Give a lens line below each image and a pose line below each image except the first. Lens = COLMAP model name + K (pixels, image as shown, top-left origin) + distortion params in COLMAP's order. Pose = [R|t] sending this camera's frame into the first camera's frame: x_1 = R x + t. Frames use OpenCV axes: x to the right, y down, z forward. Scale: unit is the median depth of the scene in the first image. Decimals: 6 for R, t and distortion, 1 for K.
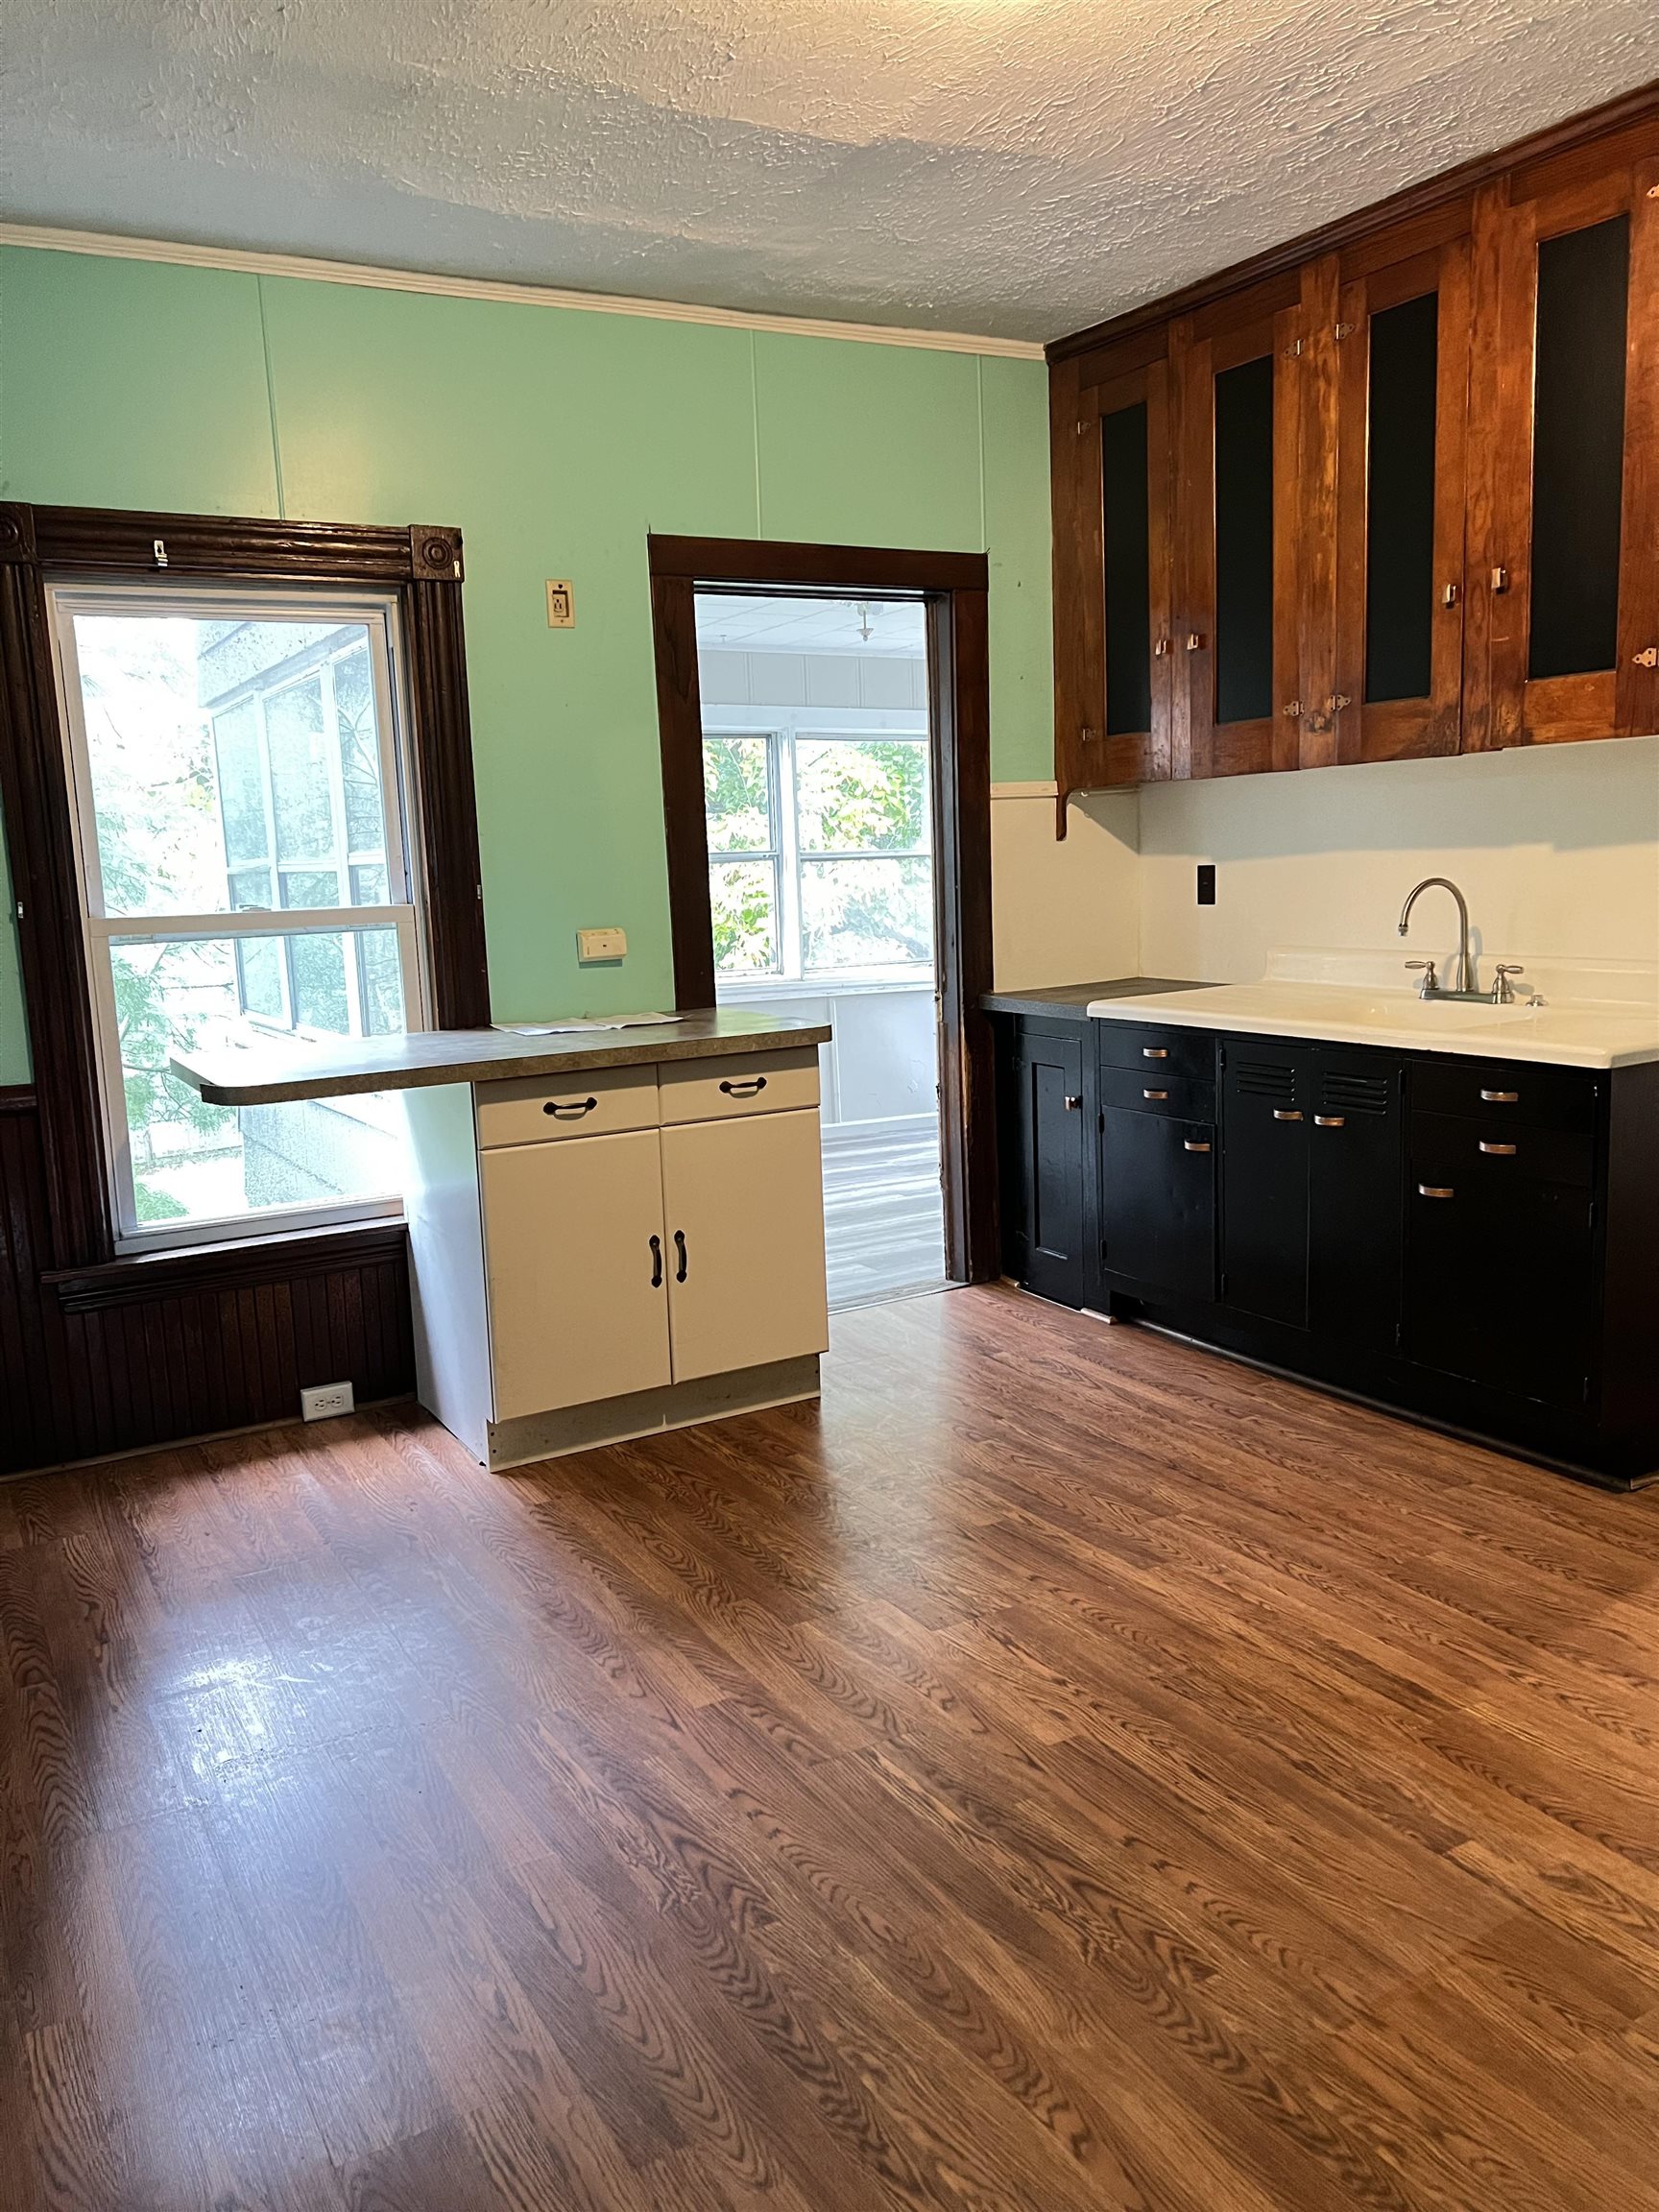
lens RADIAL K [[1656.9, 0, 834.2], [0, 1656.9, 1110.0], [0, 0, 1]] dist [0.062982, -0.062905]
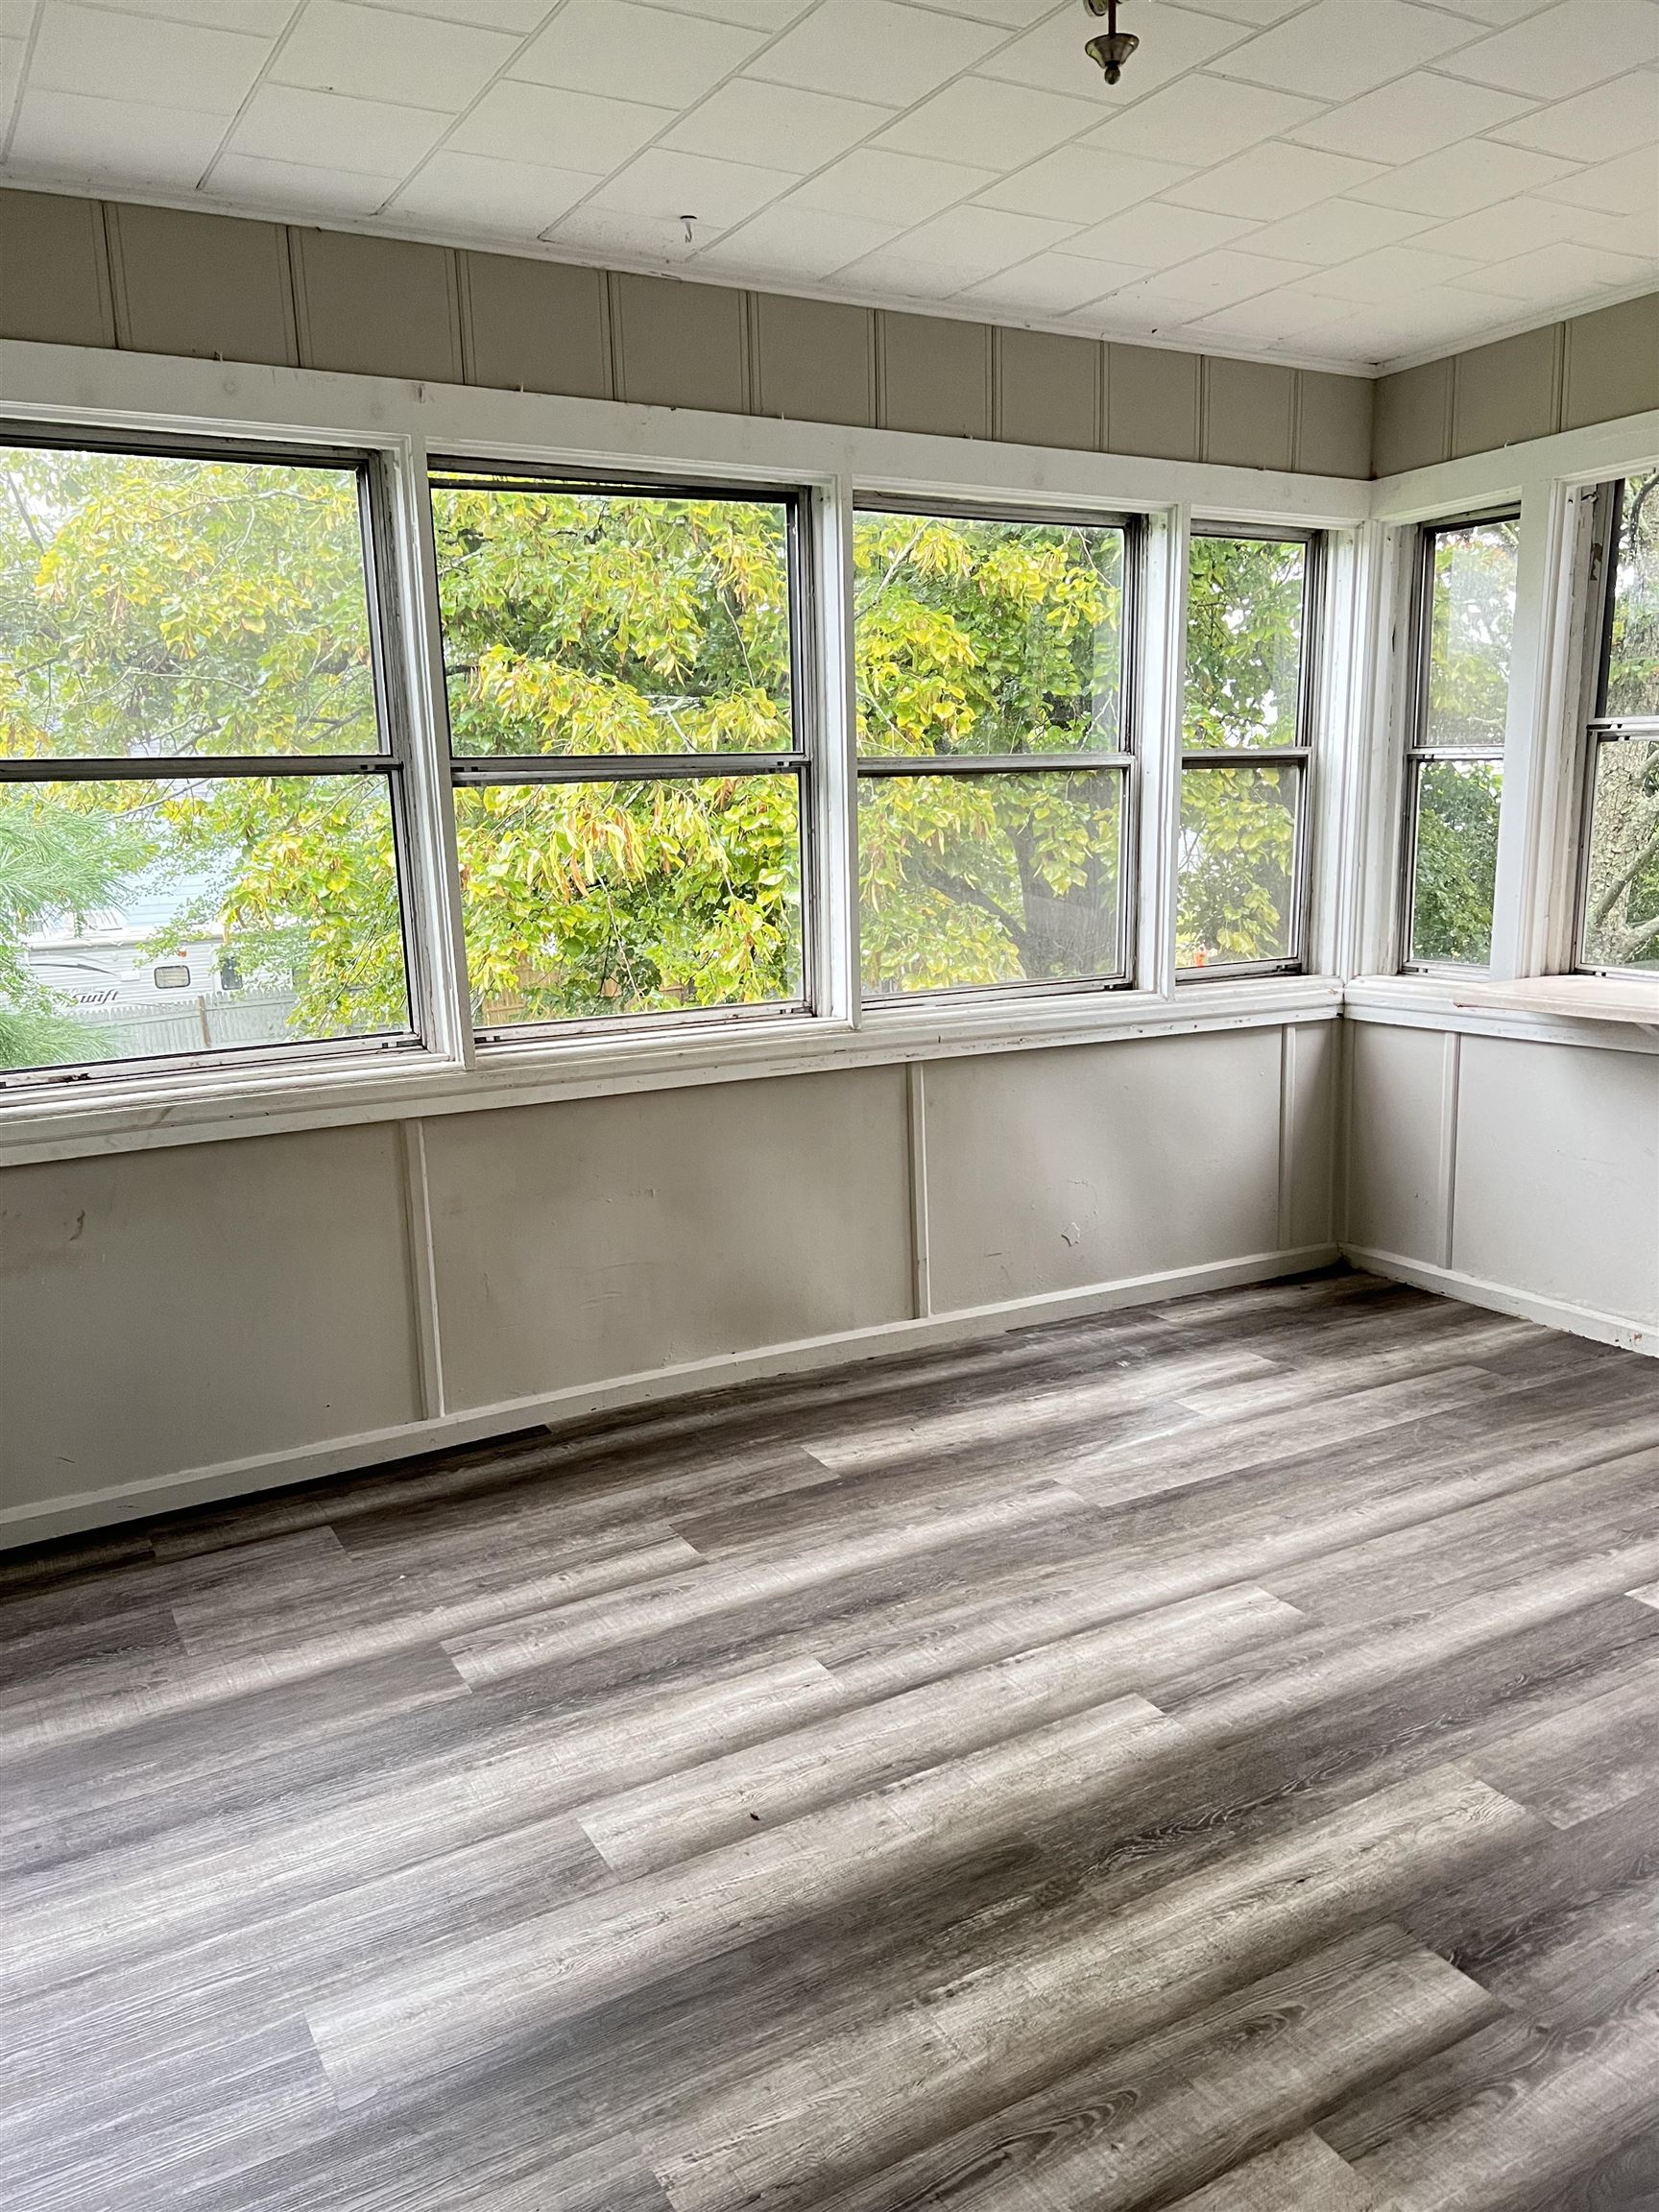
lens RADIAL K [[1656.9, 0, 821.1], [0, 1656.9, 1107.7], [0, 0, 1]] dist [0.062982, -0.062905]
pose [[0.999861, 0.015478, -0.006216, -0.060568], [-0.015166, 0.998756, 0.047509, -0.179005], [0.006943, -0.047408, 0.998851, 1.201455]]
